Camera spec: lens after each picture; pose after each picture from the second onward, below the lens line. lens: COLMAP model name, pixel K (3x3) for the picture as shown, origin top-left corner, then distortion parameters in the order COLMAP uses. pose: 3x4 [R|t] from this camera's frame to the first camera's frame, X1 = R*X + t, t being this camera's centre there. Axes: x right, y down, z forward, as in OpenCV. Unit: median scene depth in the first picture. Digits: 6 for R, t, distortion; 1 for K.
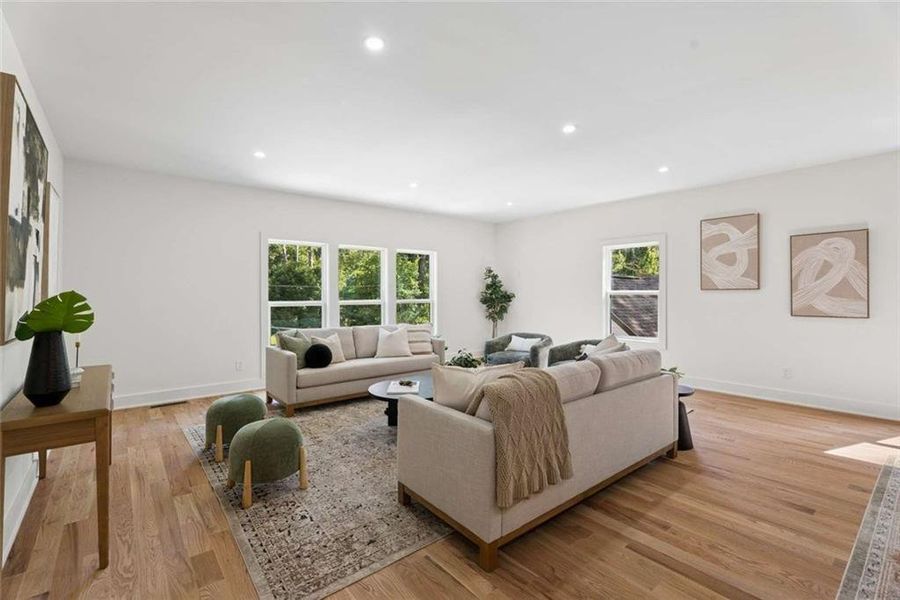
lens RADIAL K [[406.5, 0, 449.7], [0, 406.5, 290.9], [0, 0, 1]] dist [0.000535, -0.000608]
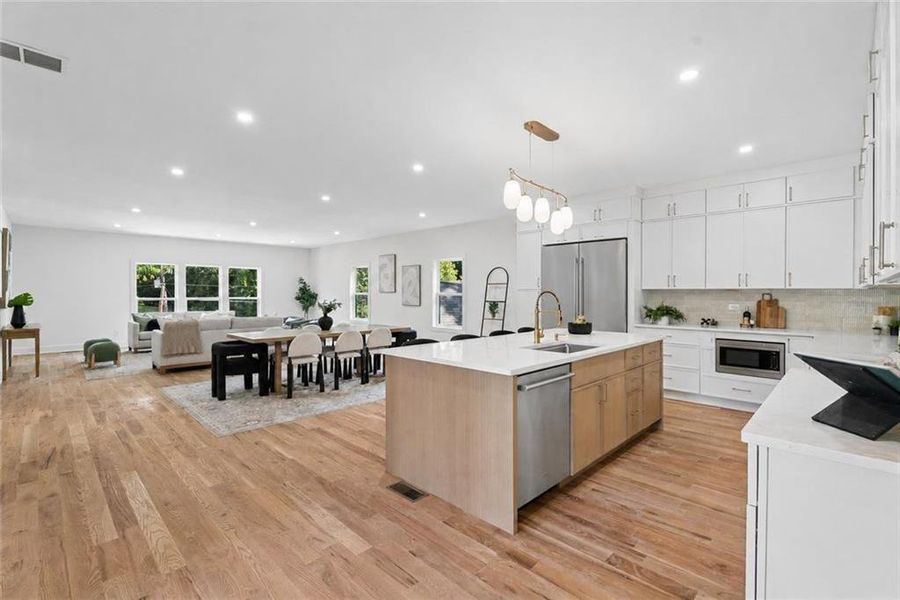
lens RADIAL K [[408.4, 0, 451.3], [0, 408.4, 296.1], [0, 0, 1]] dist [0.001809, 0.000407]
pose [[0.994792, 0.003017, 0.101884, 0.944478], [-0.004317, 0.999912, 0.012539, -0.012859], [-0.101838, -0.012913, 0.994717, -1.160595]]
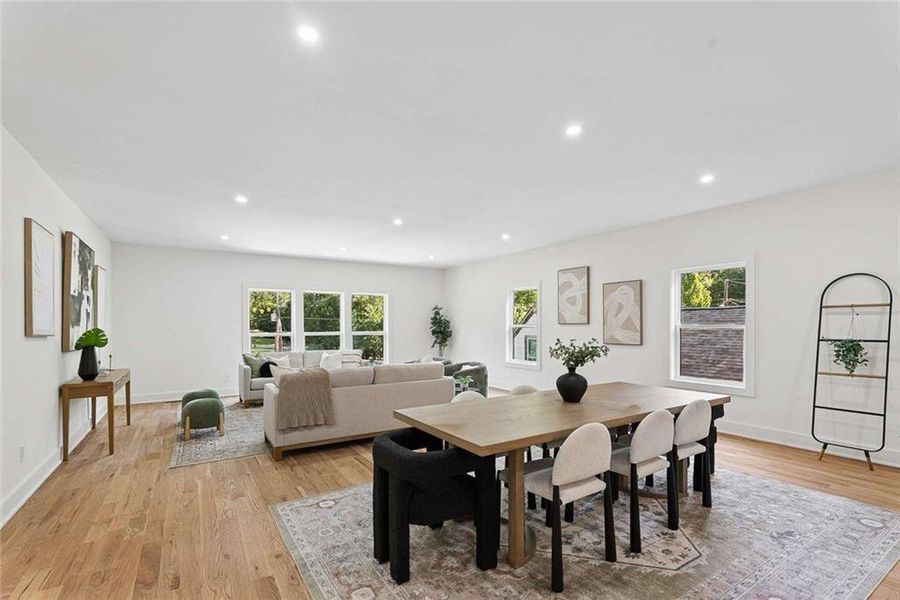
lens RADIAL K [[413.9, 0, 451.2], [0, 413.9, 326.9], [0, 0, 1]] dist [0.002353, 0.000414]
pose [[0.993072, -0.001707, -0.117493, 0.540500], [0.002914, 0.999945, 0.010099, -0.009687], [0.117469, -0.010371, 0.993022, -0.438826]]
